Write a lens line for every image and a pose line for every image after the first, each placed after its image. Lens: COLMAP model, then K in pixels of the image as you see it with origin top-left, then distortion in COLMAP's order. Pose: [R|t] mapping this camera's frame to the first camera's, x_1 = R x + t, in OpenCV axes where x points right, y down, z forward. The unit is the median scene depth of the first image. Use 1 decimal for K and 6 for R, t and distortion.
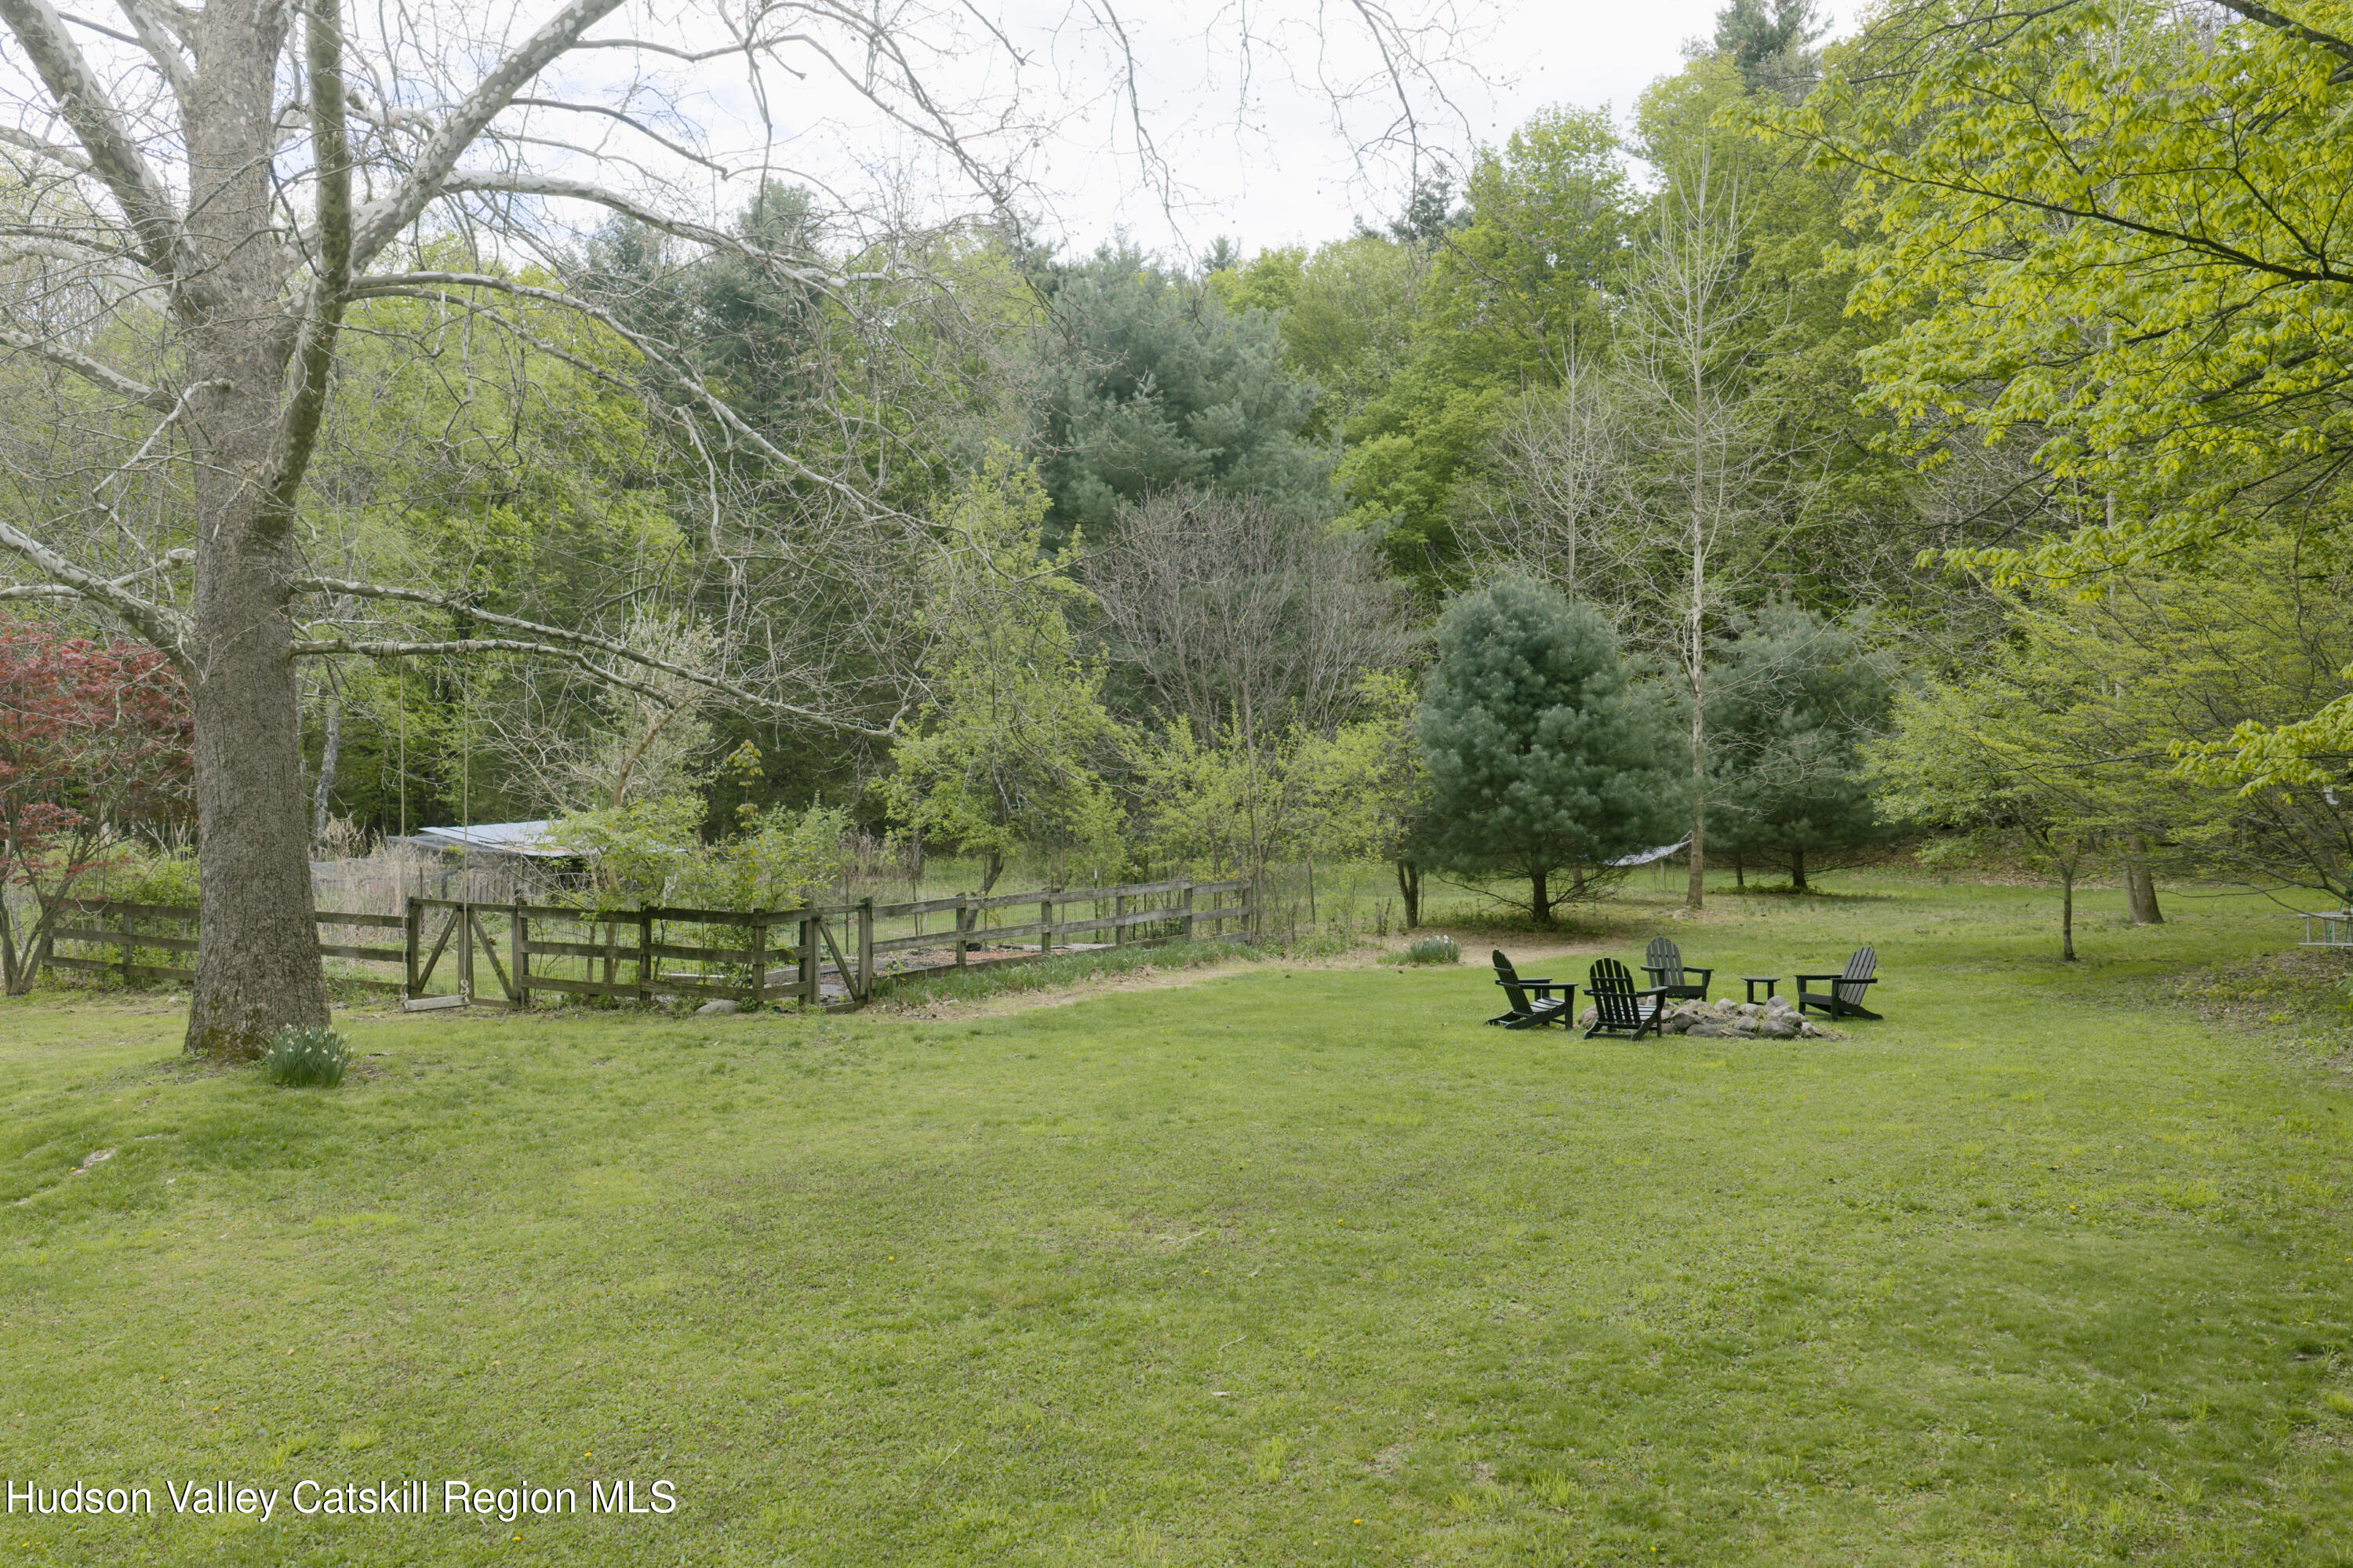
lens RADIAL K [[1936.8, 0, 1176.5], [0, 1936.8, 784.0], [0, 0, 1]] dist [0.050979, -0.000701]
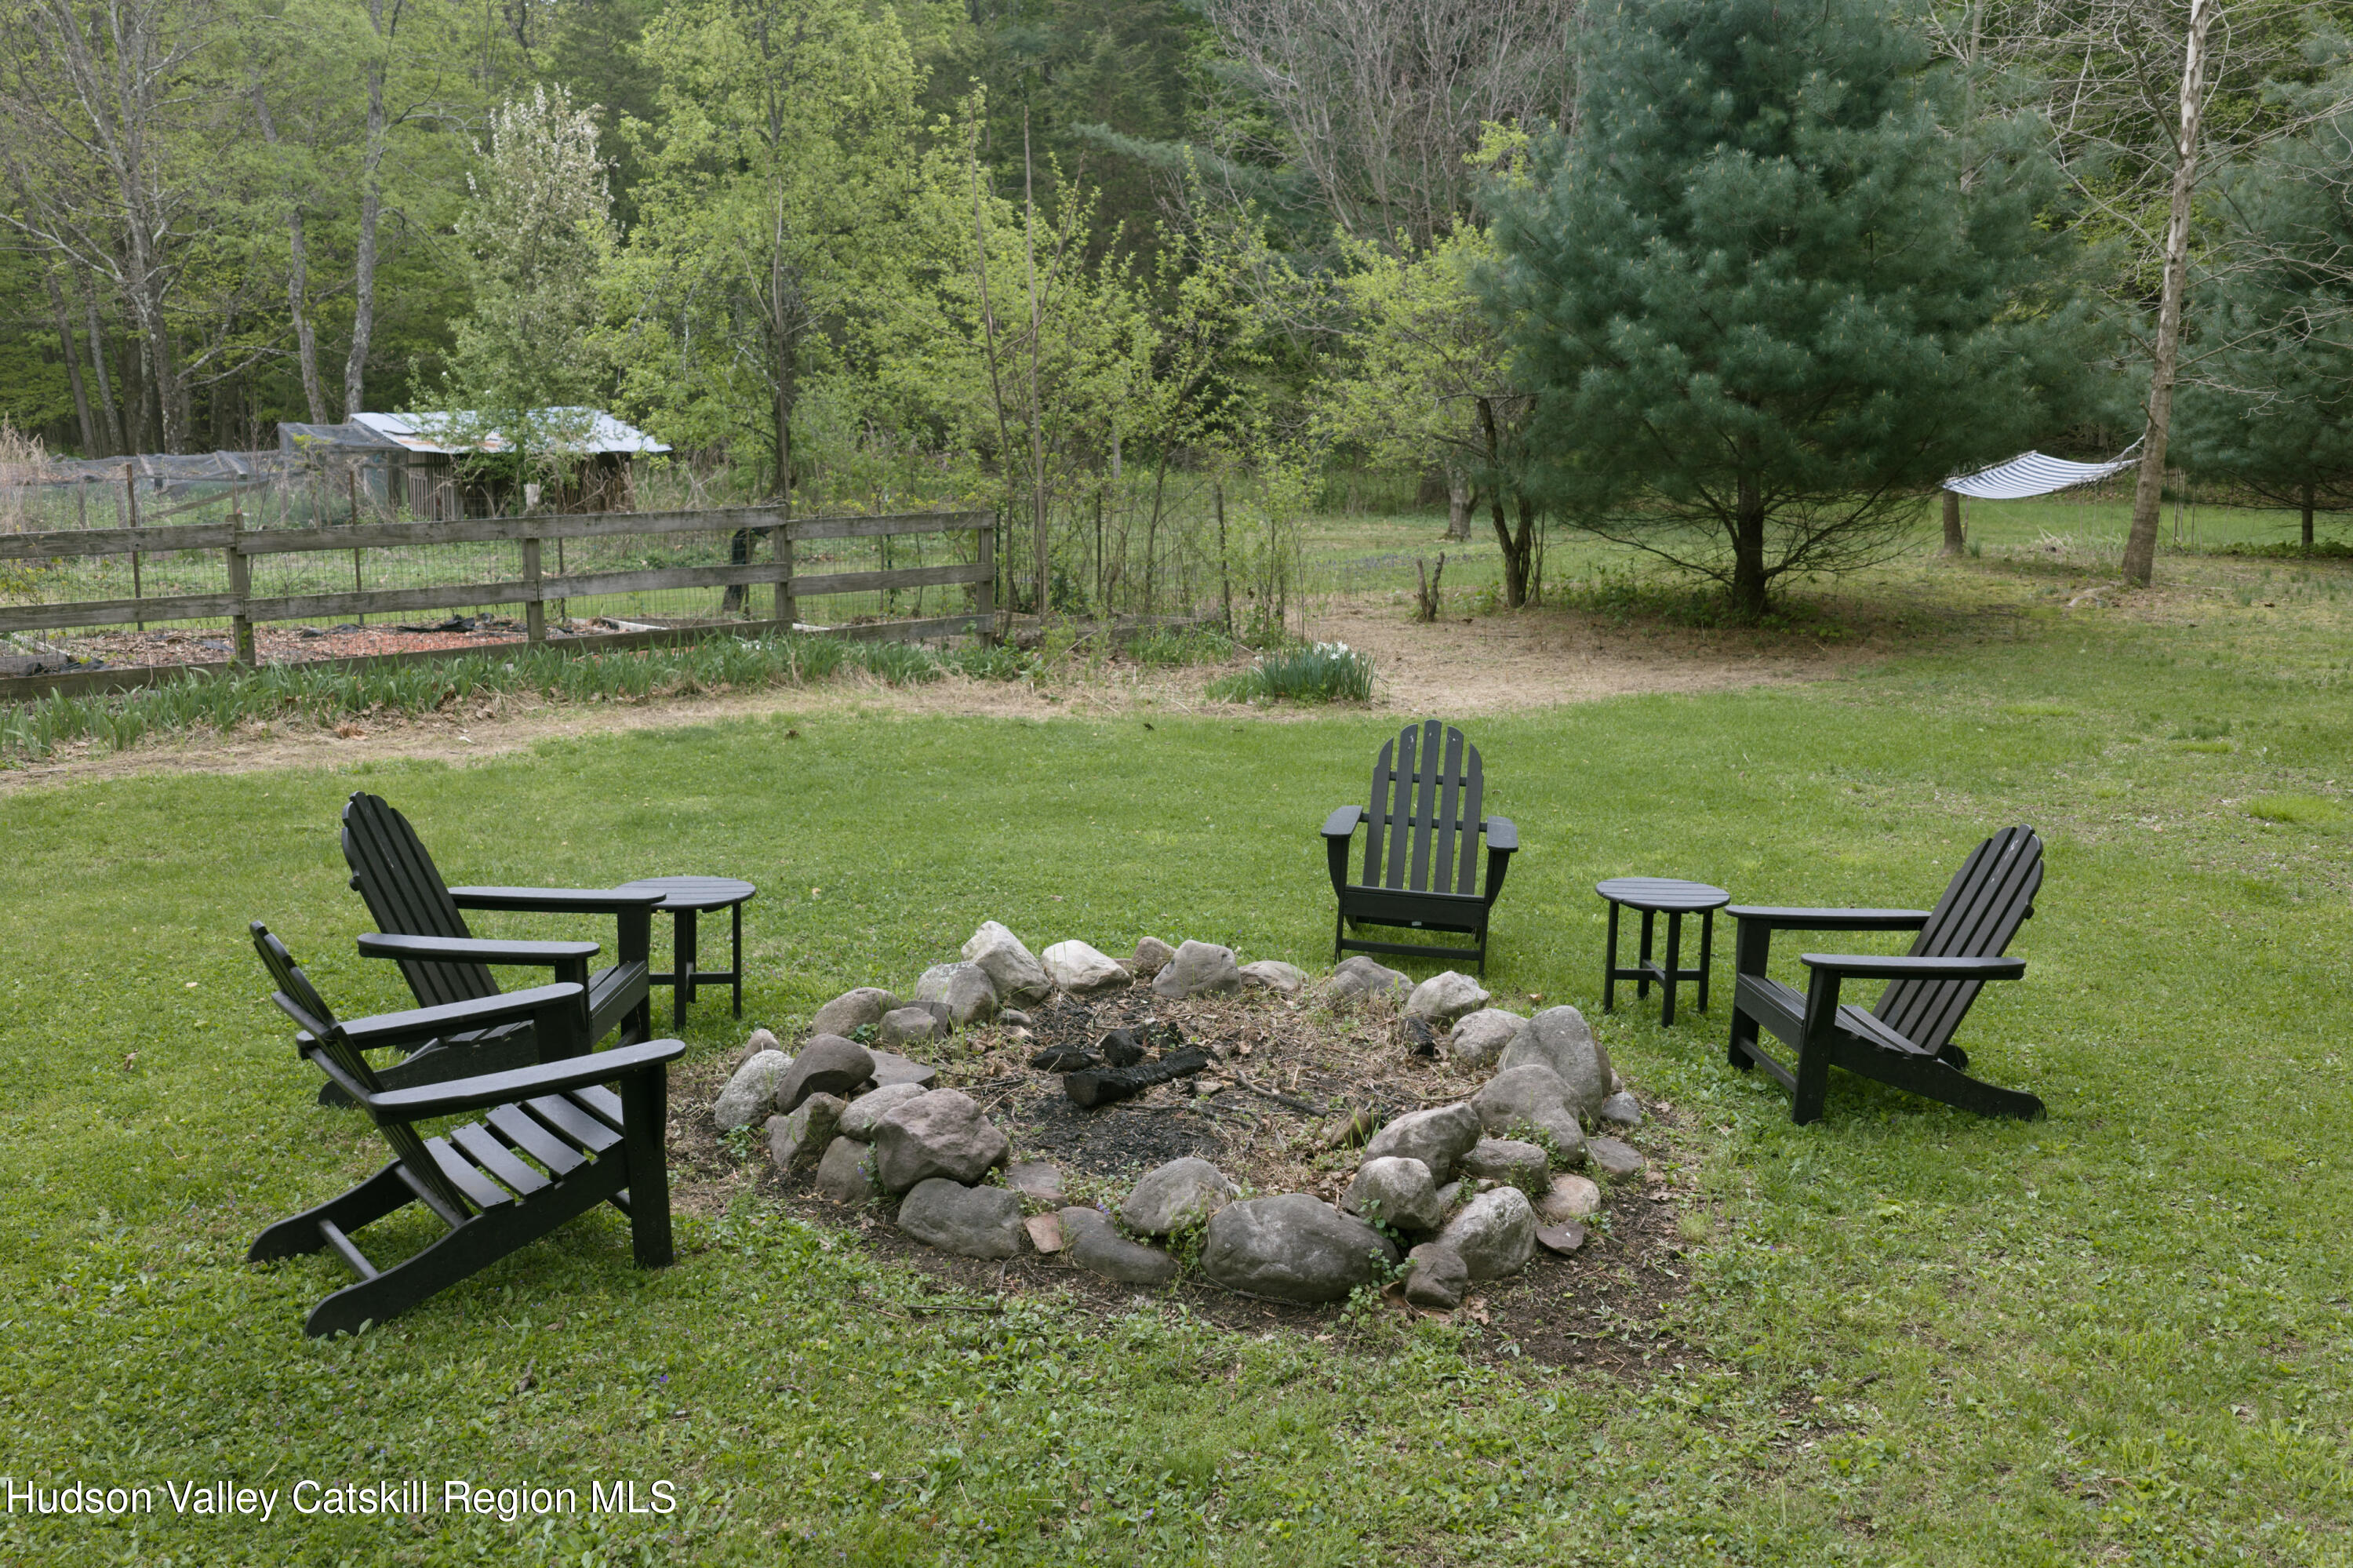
lens RADIAL K [[1936.8, 0, 1176.5], [0, 1936.8, 784.0], [0, 0, 1]] dist [0.050979, -0.000701]
pose [[0.954793, 0.067786, -0.289439, 0.214851], [-0.011193, 0.981162, 0.192862, 0.020669], [0.297059, -0.180904, 0.937566, 0.487837]]
